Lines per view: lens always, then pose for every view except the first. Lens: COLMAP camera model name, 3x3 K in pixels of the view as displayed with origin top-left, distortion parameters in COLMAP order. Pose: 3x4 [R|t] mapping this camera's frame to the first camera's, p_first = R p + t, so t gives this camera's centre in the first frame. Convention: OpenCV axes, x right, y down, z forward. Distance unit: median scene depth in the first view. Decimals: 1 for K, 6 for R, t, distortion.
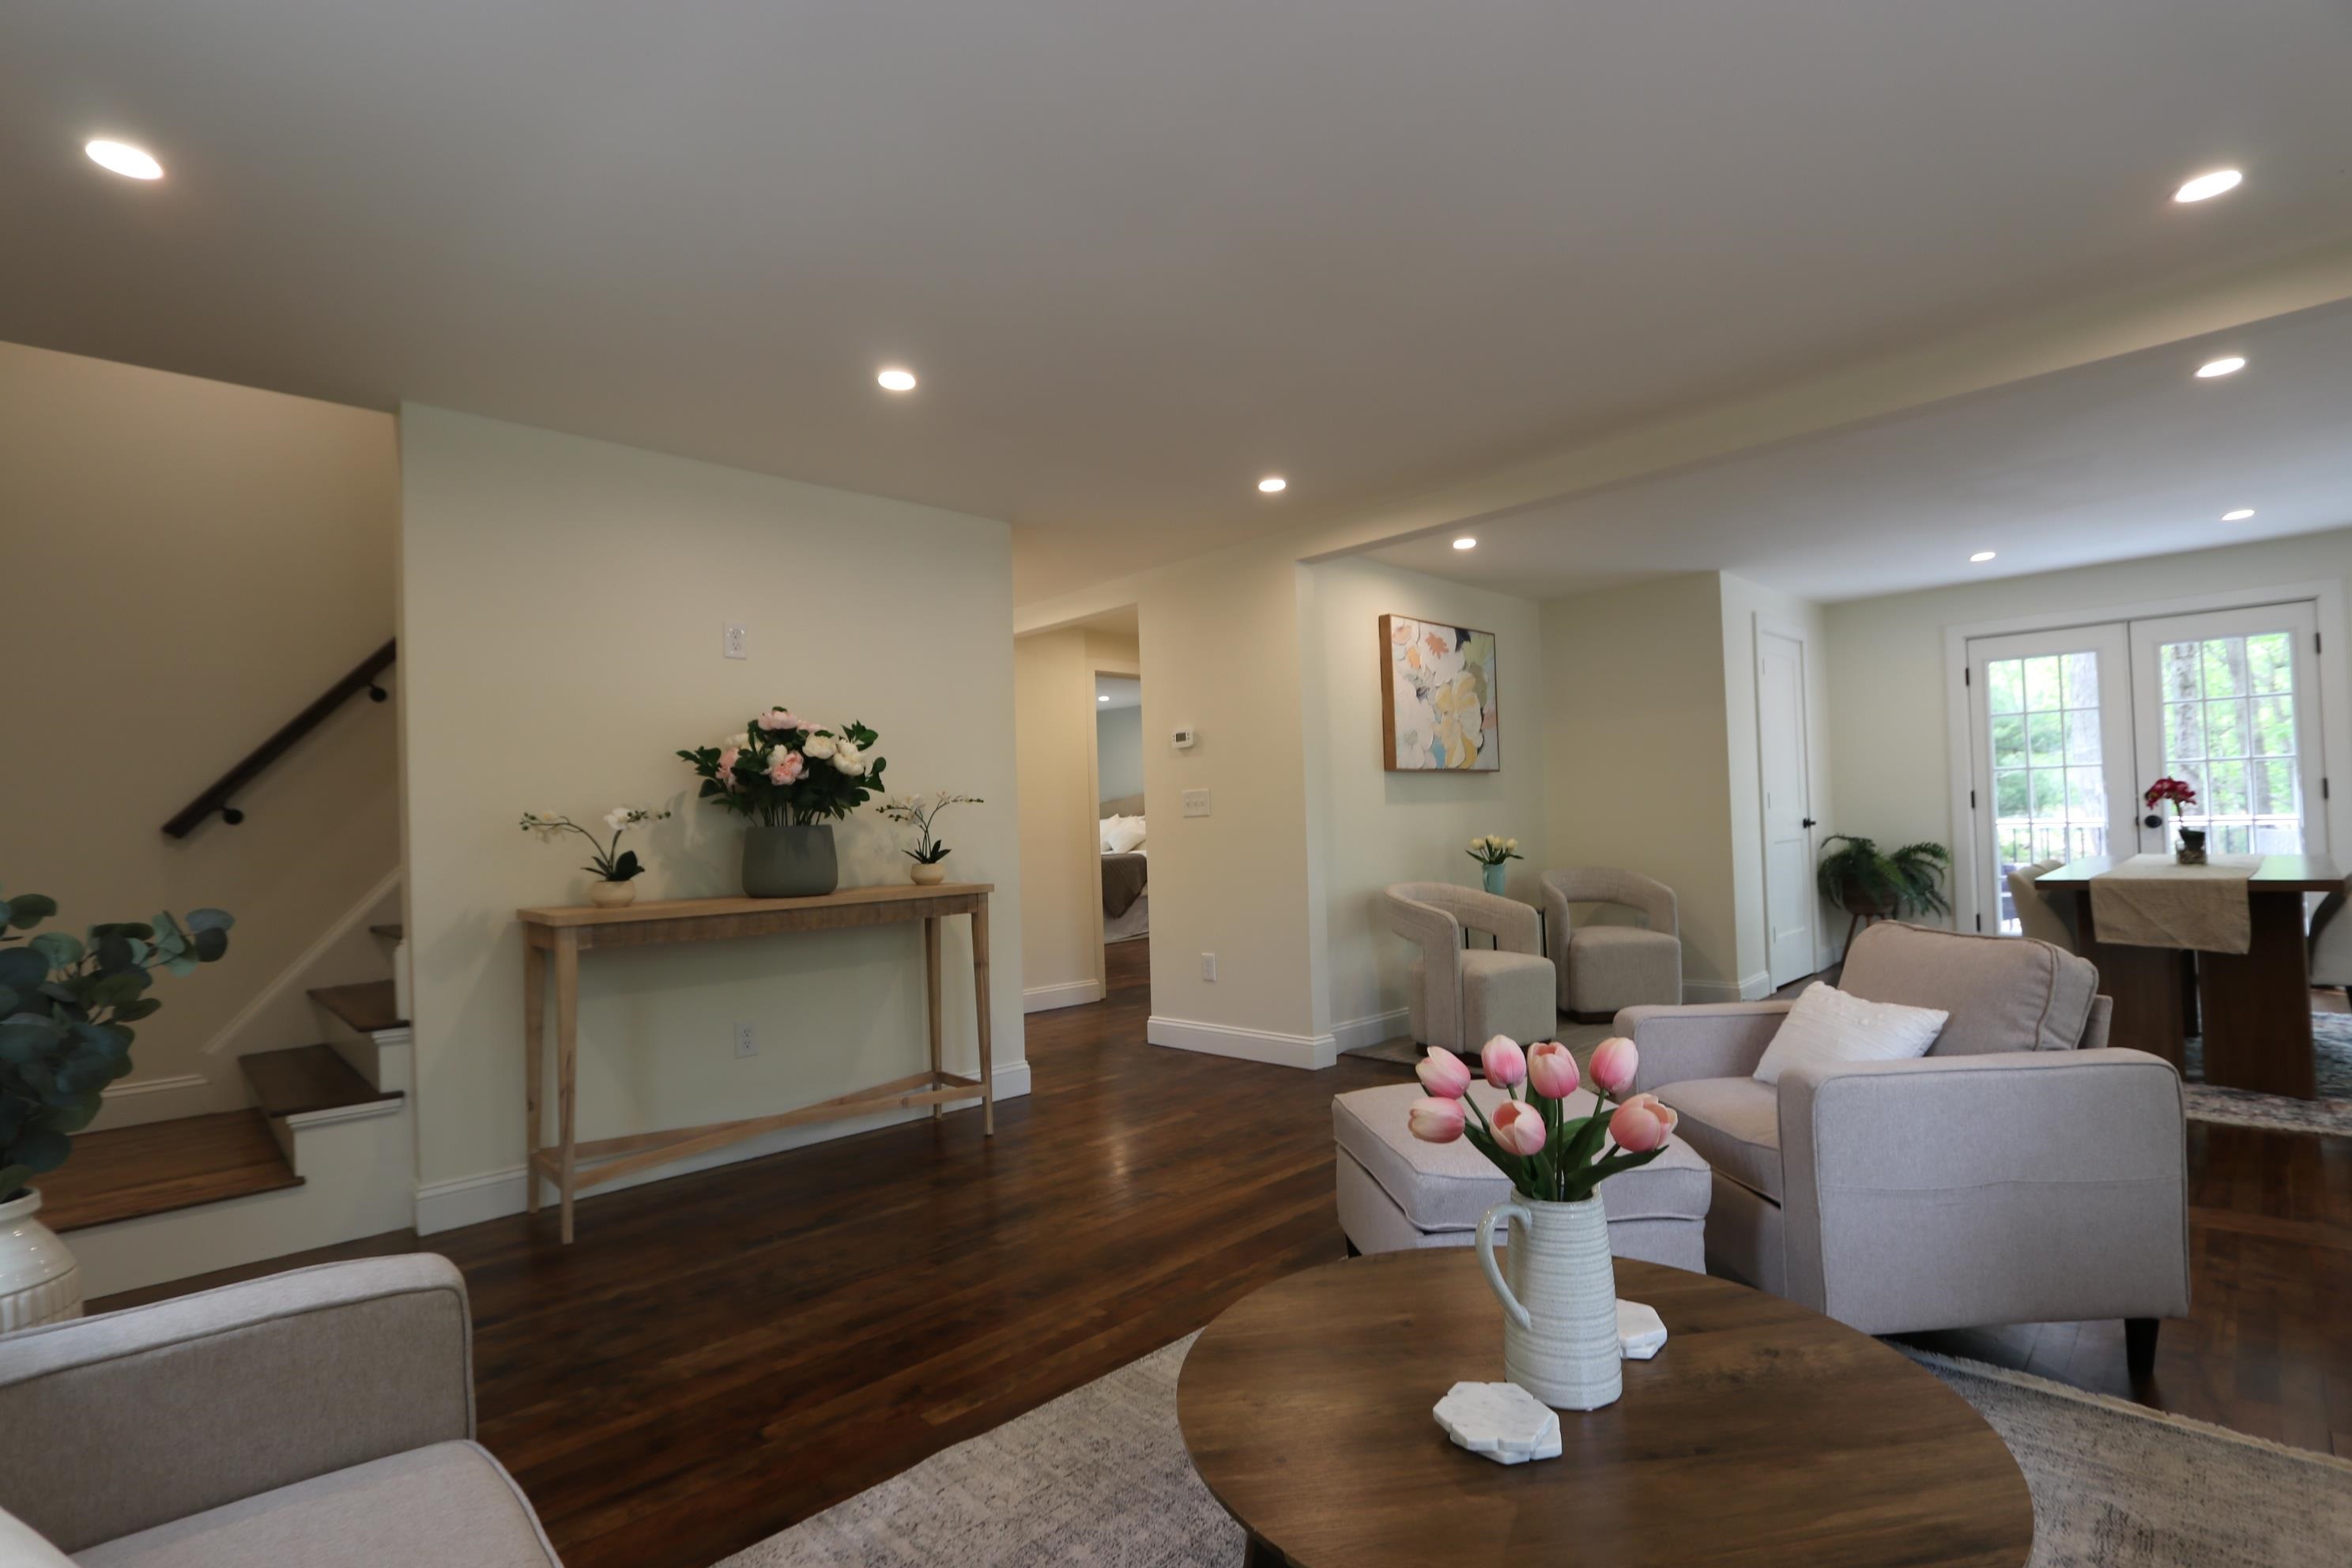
lens RADIAL K [[1094.6, 0, 1149.7], [0, 1094.6, 811.0], [0, 0, 1]] dist [-0.013319, 0.000011]
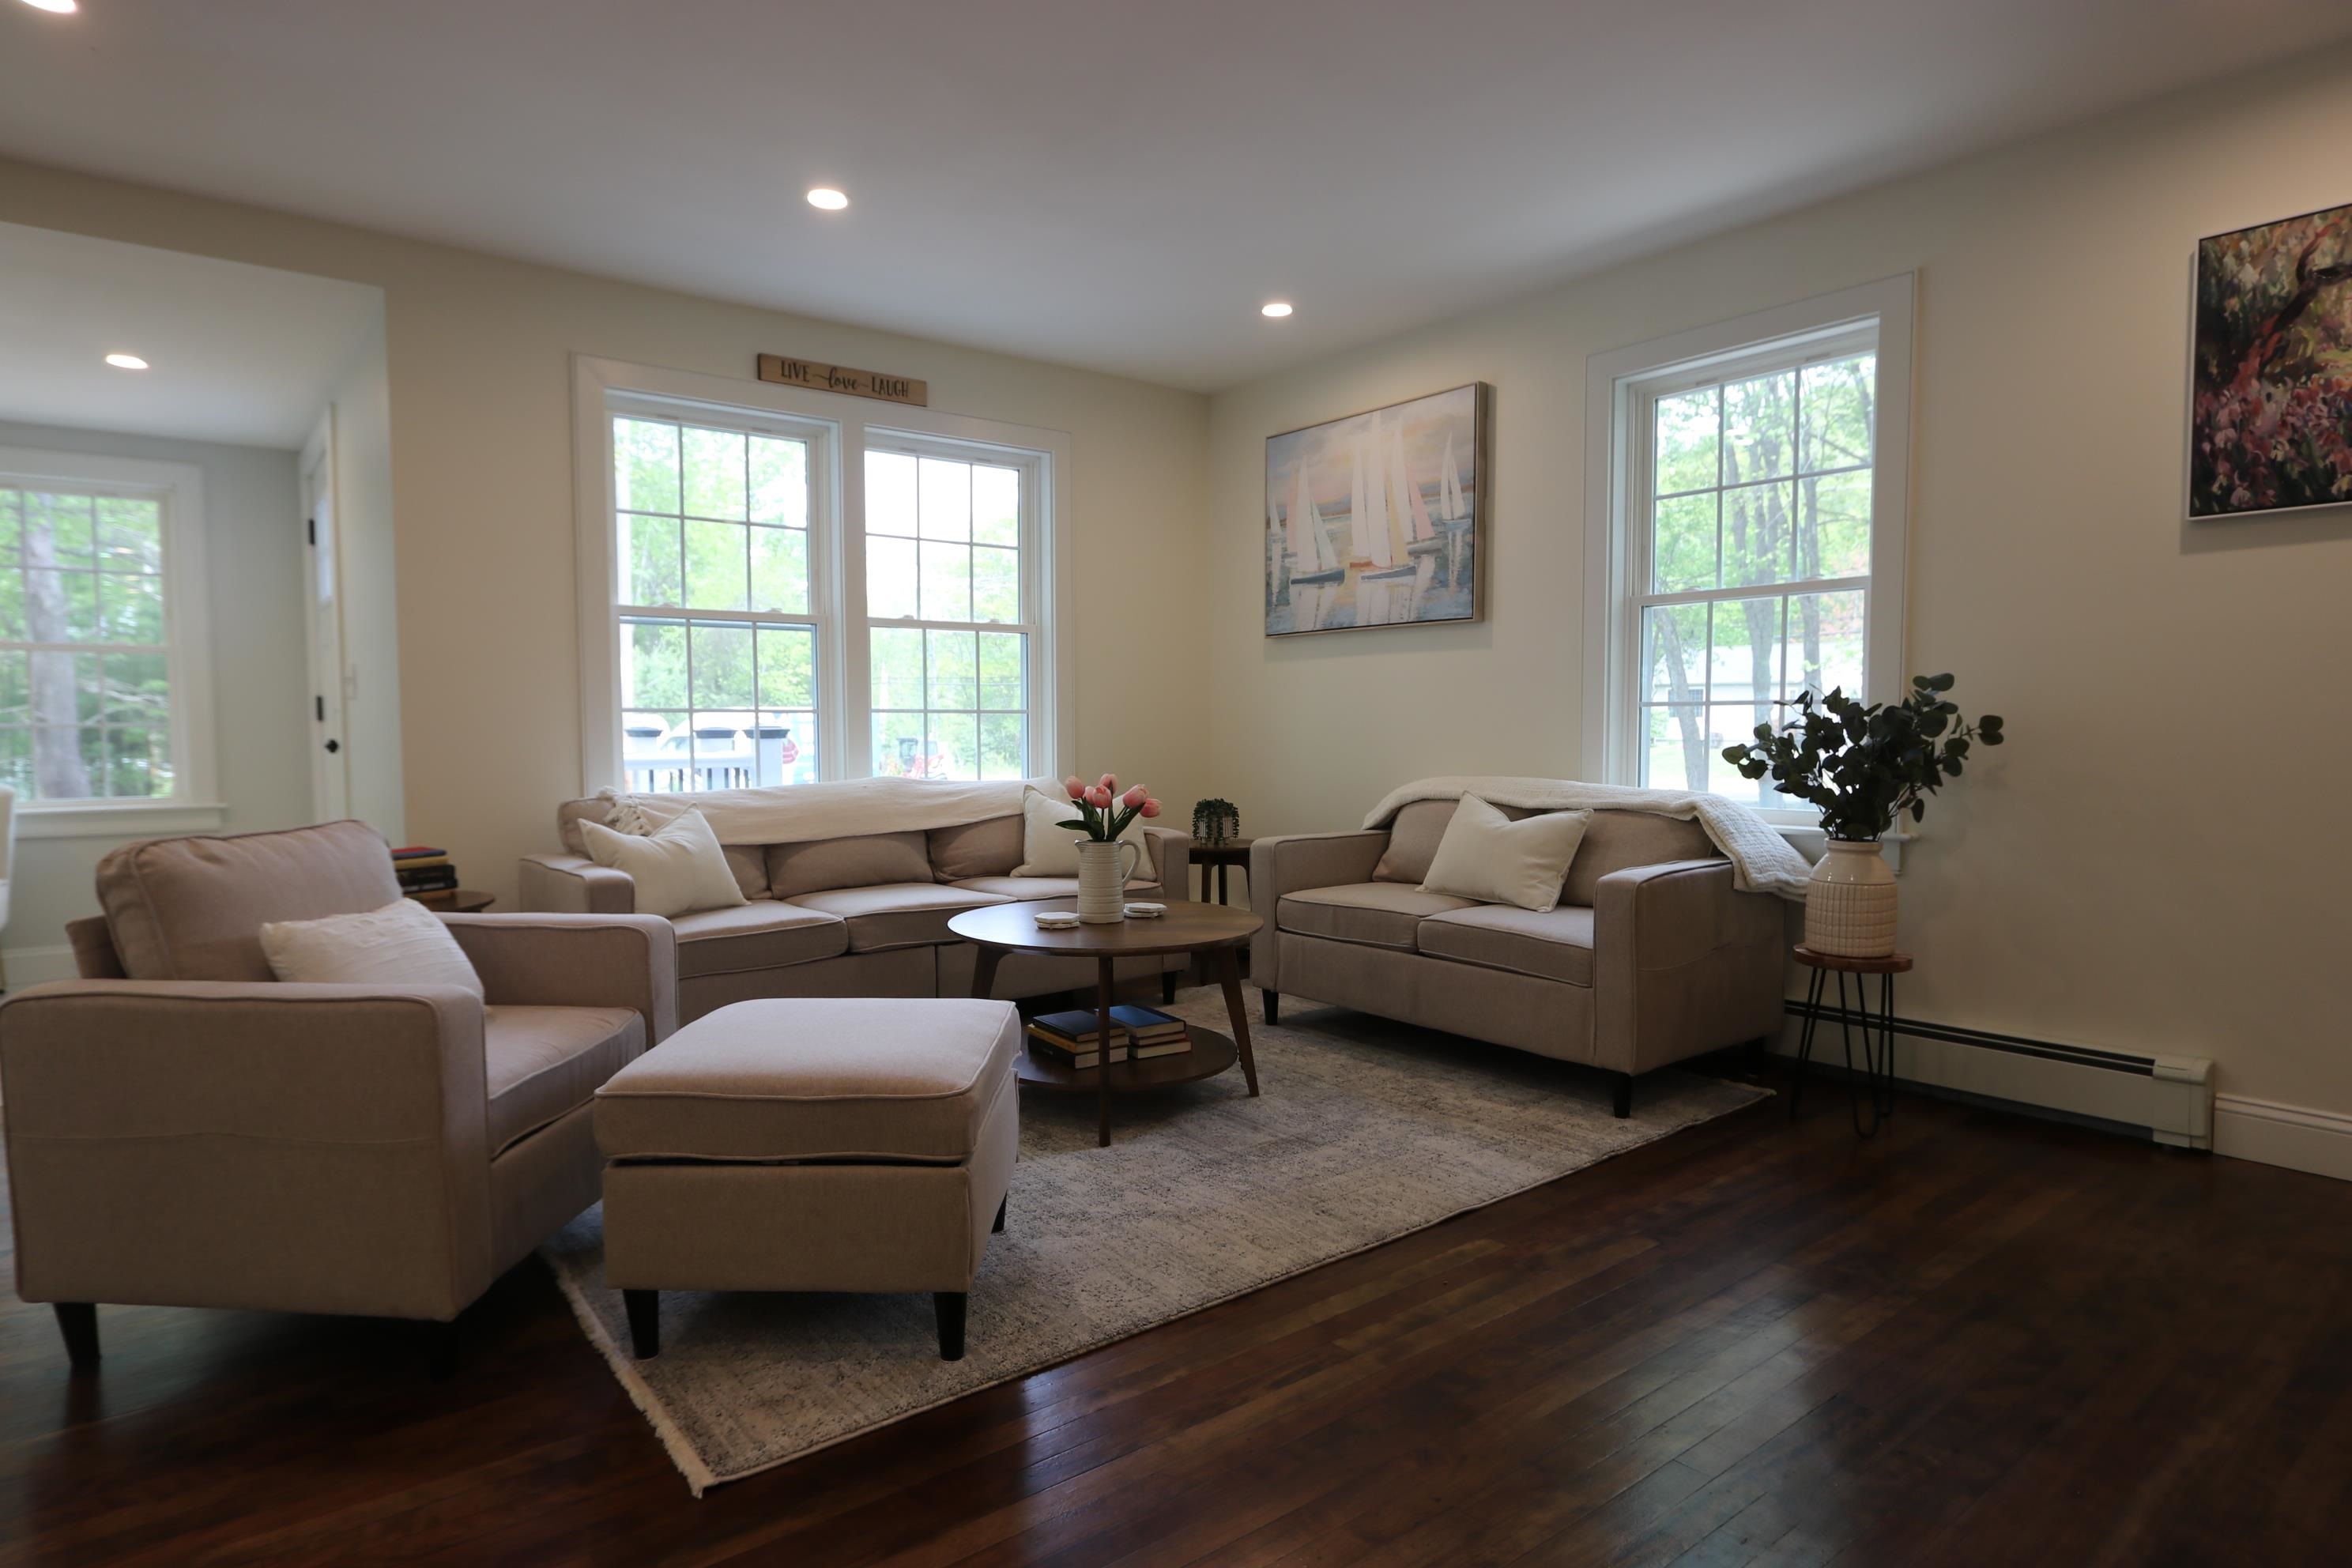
lens RADIAL K [[1303.8, 0, 1163.6], [0, 1303.8, 812.0], [0, 0, 1]] dist [-0.002820, -0.000670]
pose [[-0.993481, 0.032422, 0.109294, -0.015011], [0.038281, 0.997916, 0.051936, 0.030654], [-0.107382, 0.055782, -0.992652, 0.817801]]
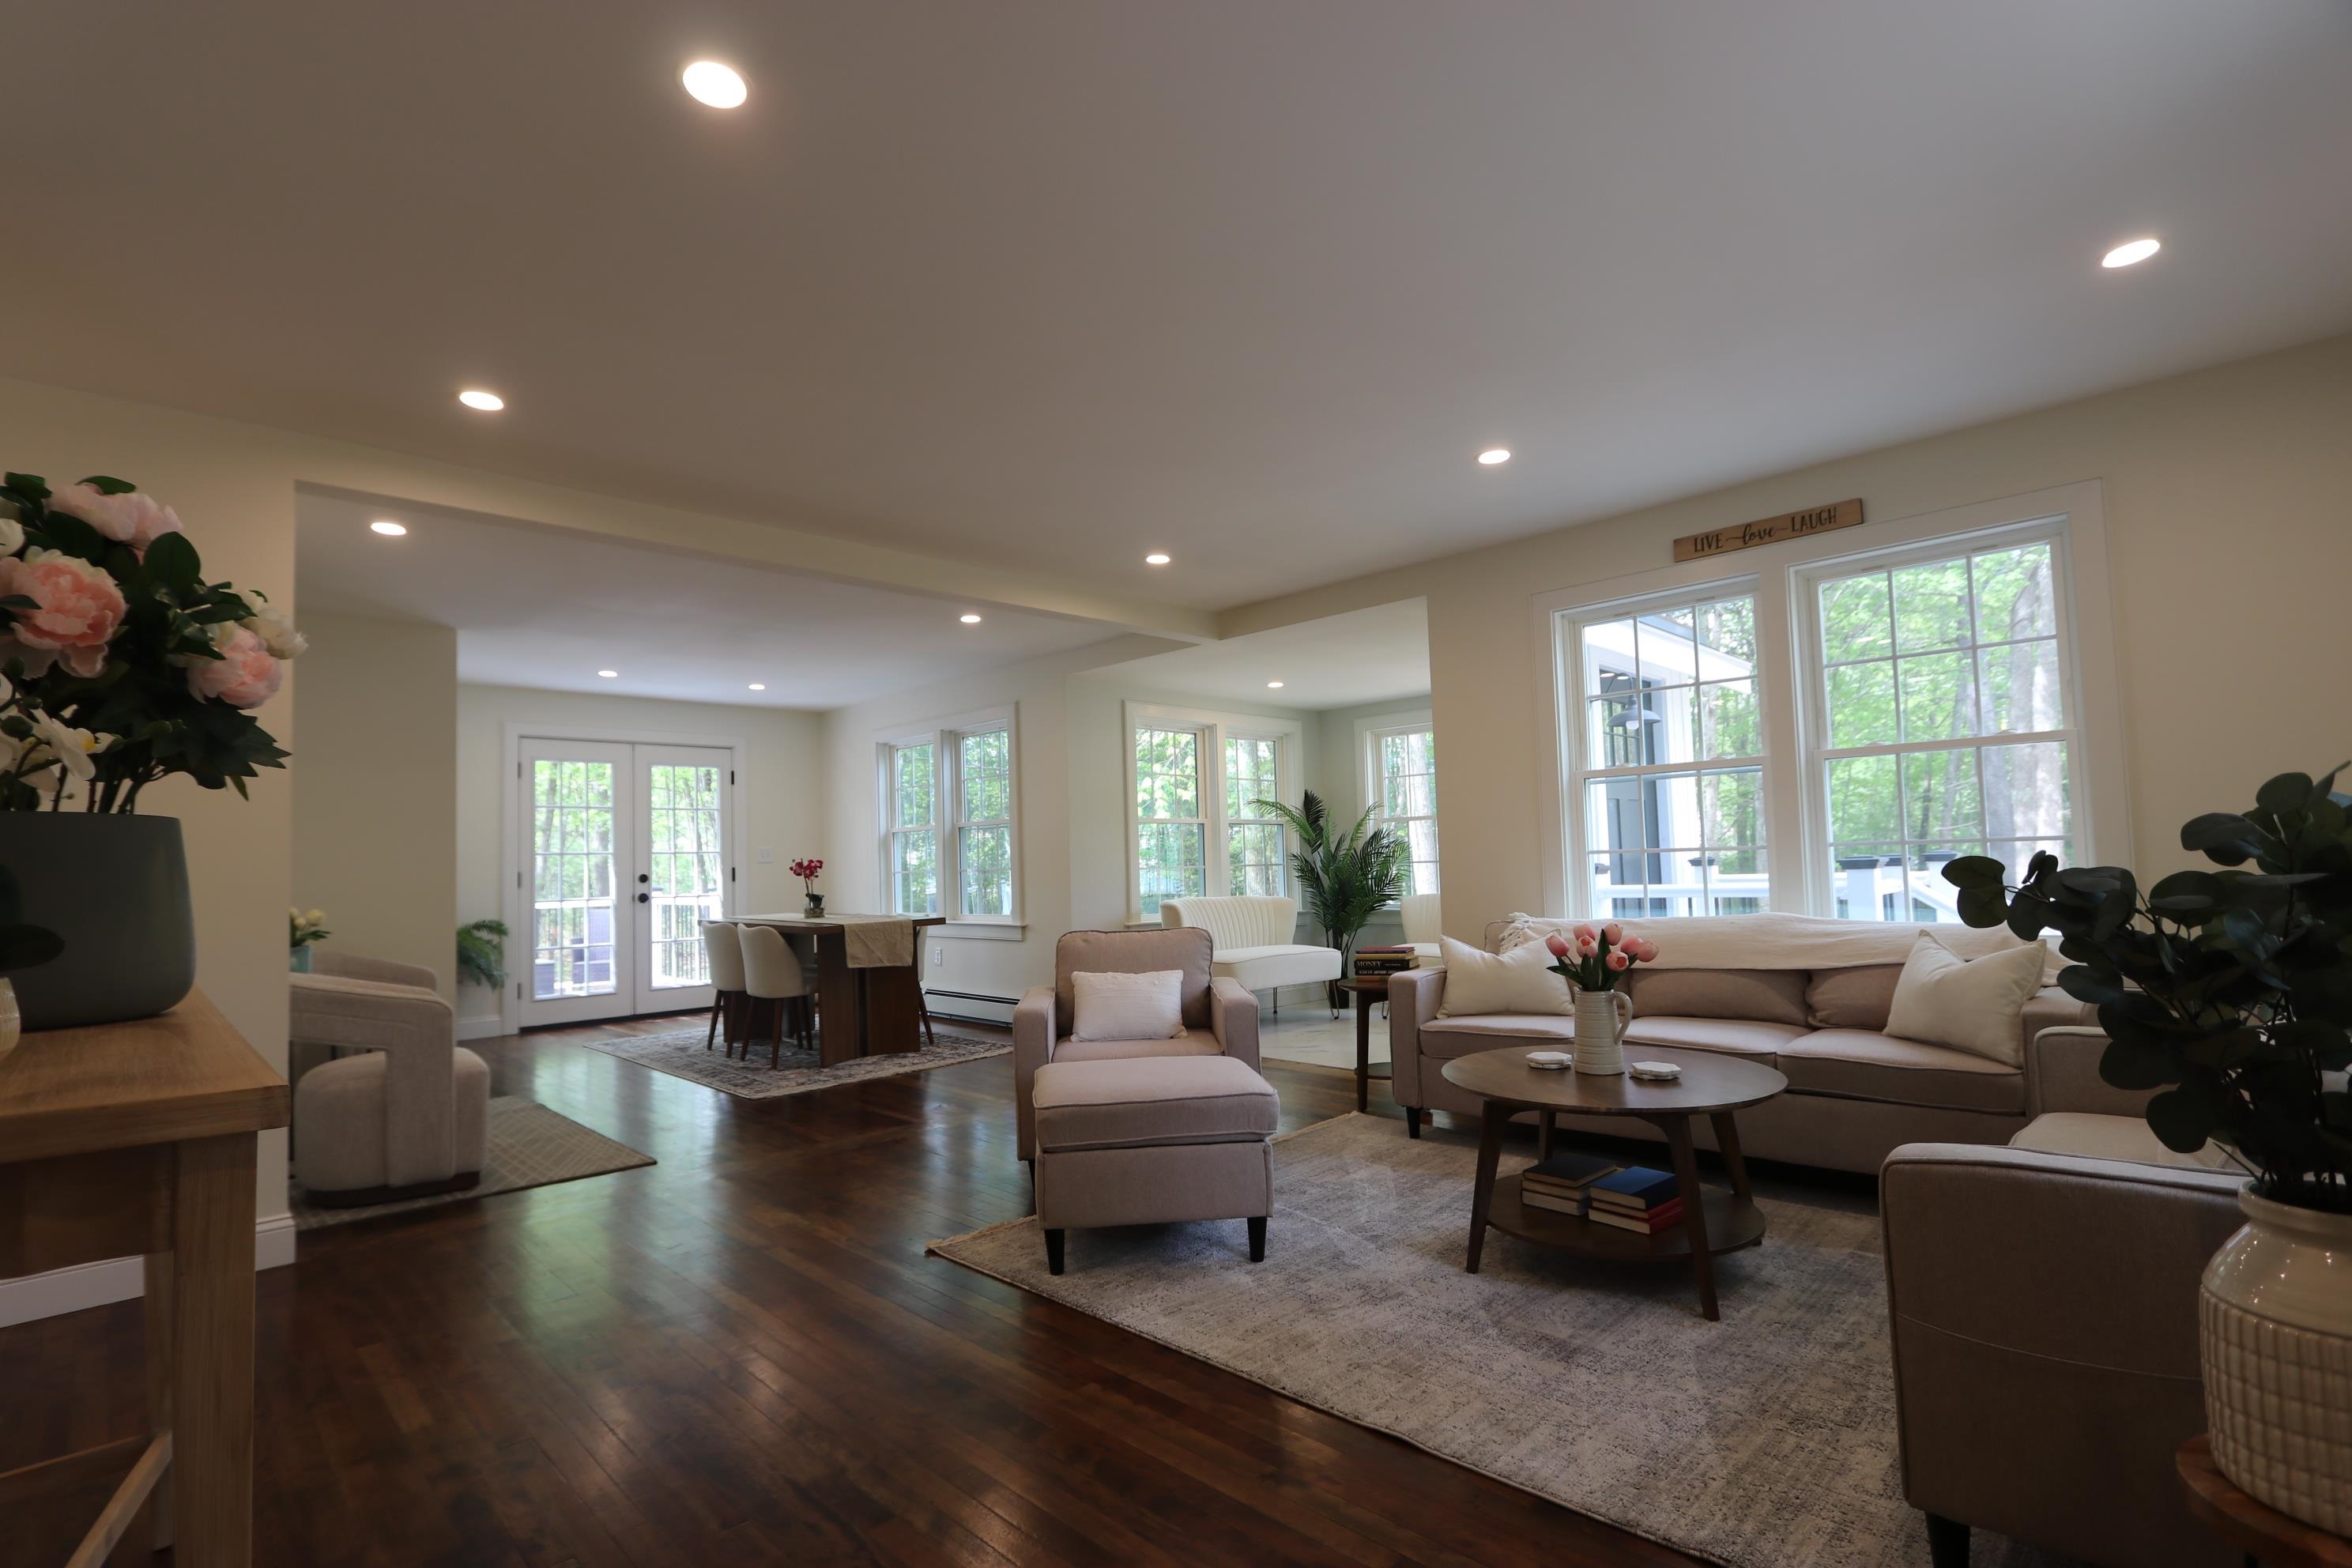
lens RADIAL K [[1094.6, 0, 1149.7], [0, 1094.6, 811.0], [0, 0, 1]] dist [-0.013319, 0.000011]
pose [[-0.000858, 0.085786, 0.996313, -0.431731], [0.018608, 0.996142, -0.085756, 0.031942], [-0.999826, 0.018466, -0.002451, 0.422506]]
